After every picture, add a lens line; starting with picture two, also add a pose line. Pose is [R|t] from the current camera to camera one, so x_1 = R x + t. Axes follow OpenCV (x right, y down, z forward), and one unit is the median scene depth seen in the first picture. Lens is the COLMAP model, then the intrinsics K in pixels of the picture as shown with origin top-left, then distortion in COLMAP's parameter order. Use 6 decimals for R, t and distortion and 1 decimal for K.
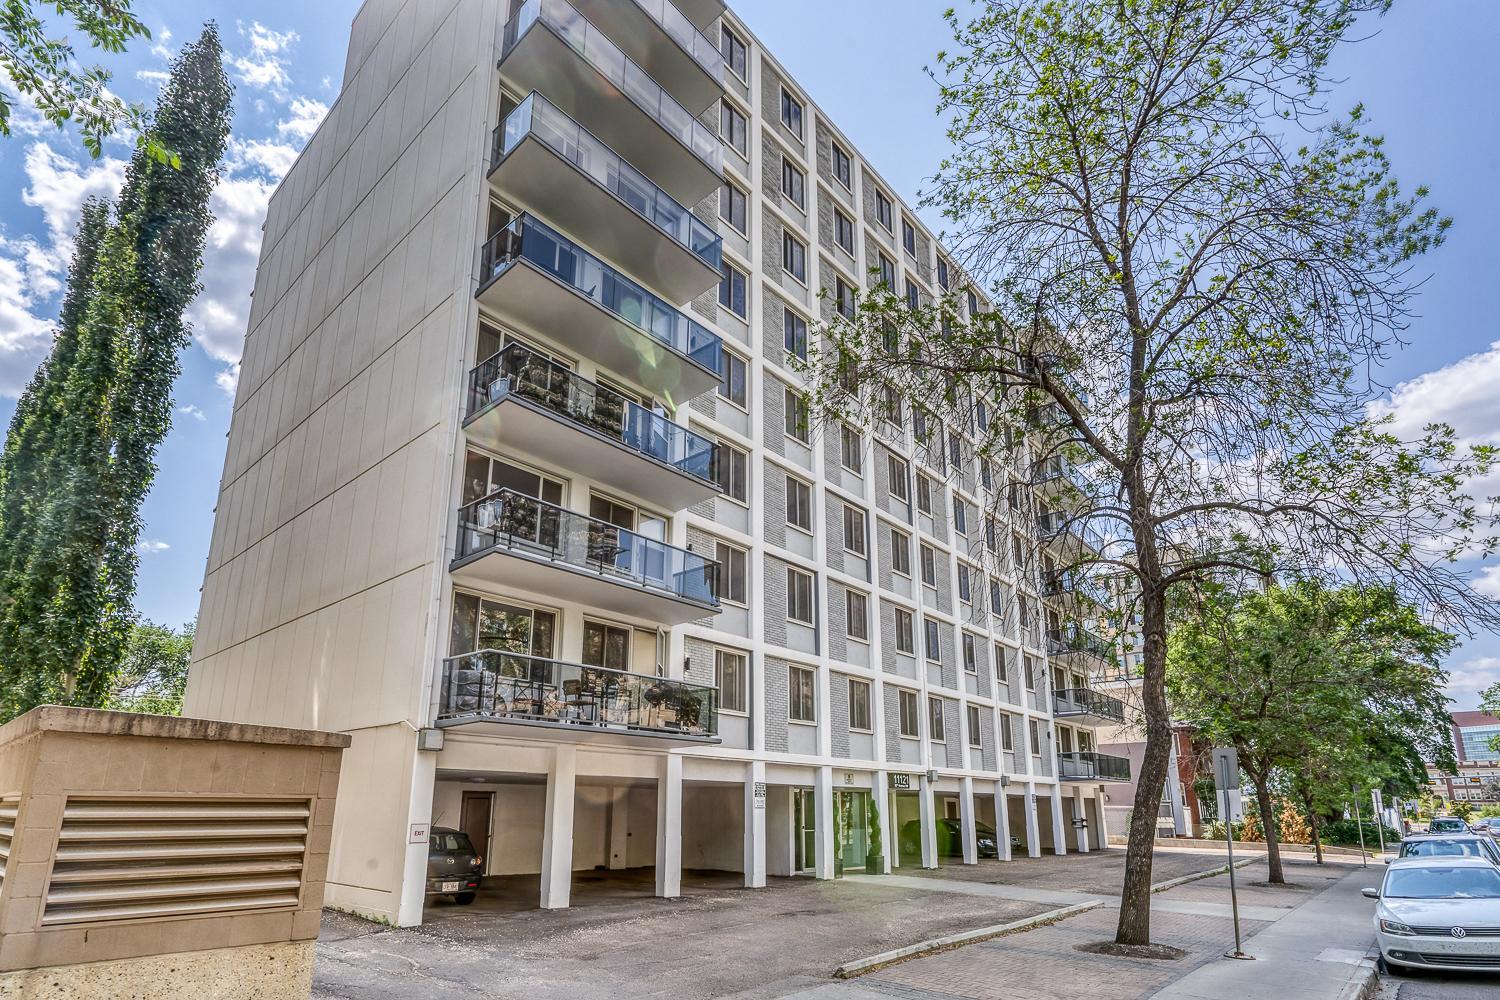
lens RADIAL K [[732.7, 0, 750.0], [0, 732.7, 500.0], [0, 0, 1]] dist [0.000846, 0.000290]
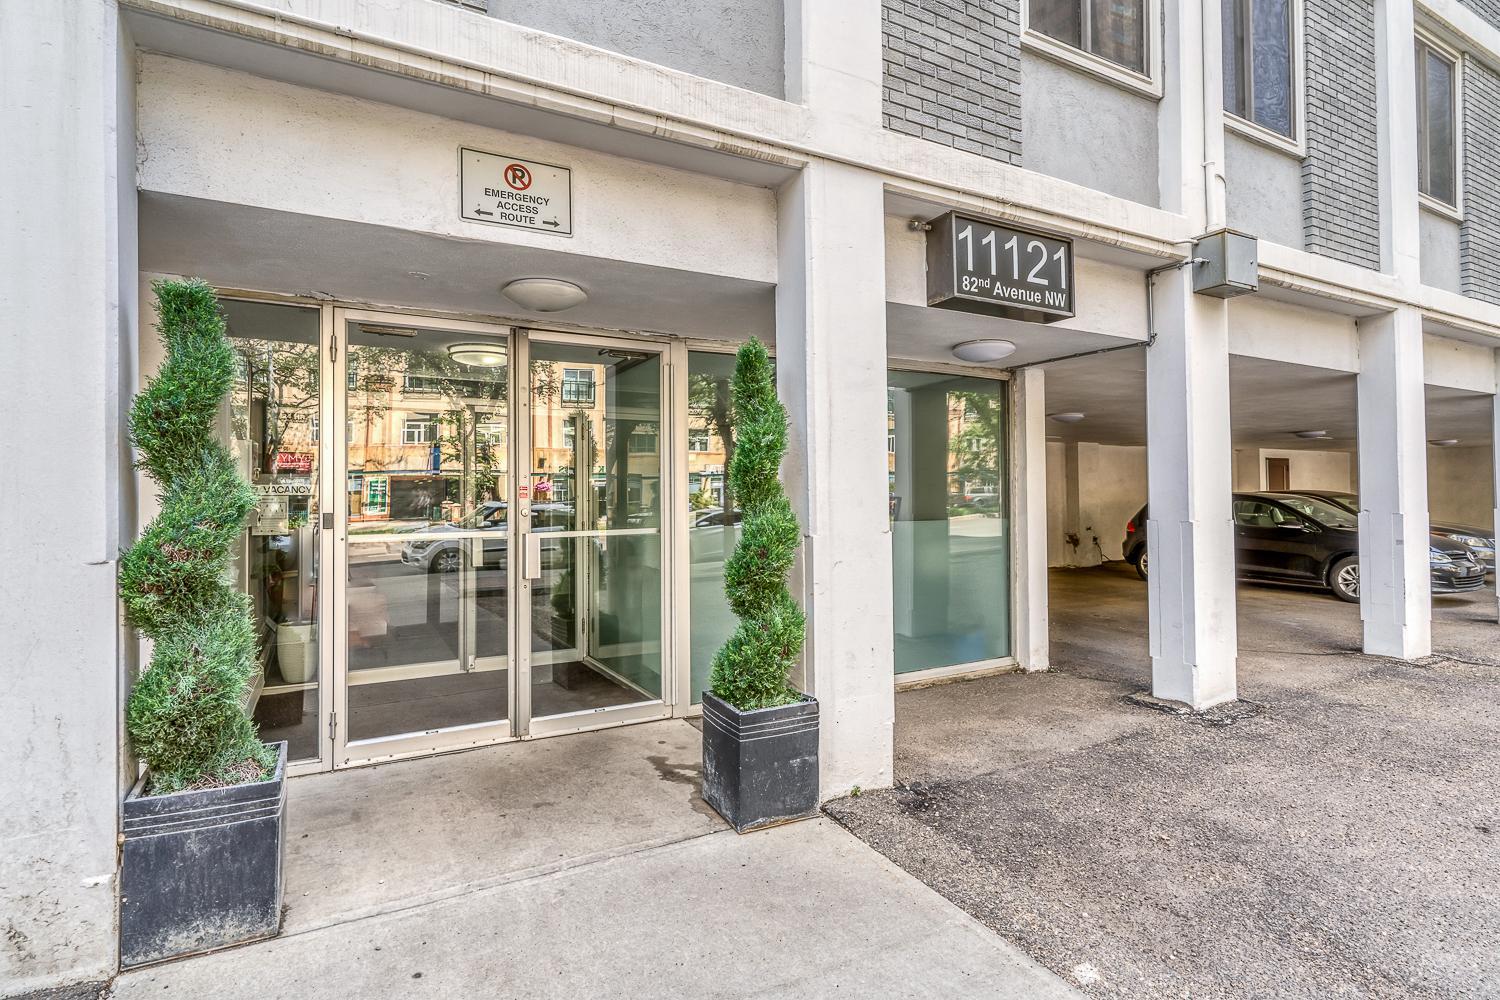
lens RADIAL K [[716.4, 0, 746.5], [0, 716.4, 479.6], [0, 0, 1]] dist [0.000415, -0.000169]
pose [[0.943646, -0.008690, -0.330843, 0.195410], [0.129639, 0.929478, 0.345348, 0.350647], [0.304510, -0.368776, 0.878224, 0.793354]]
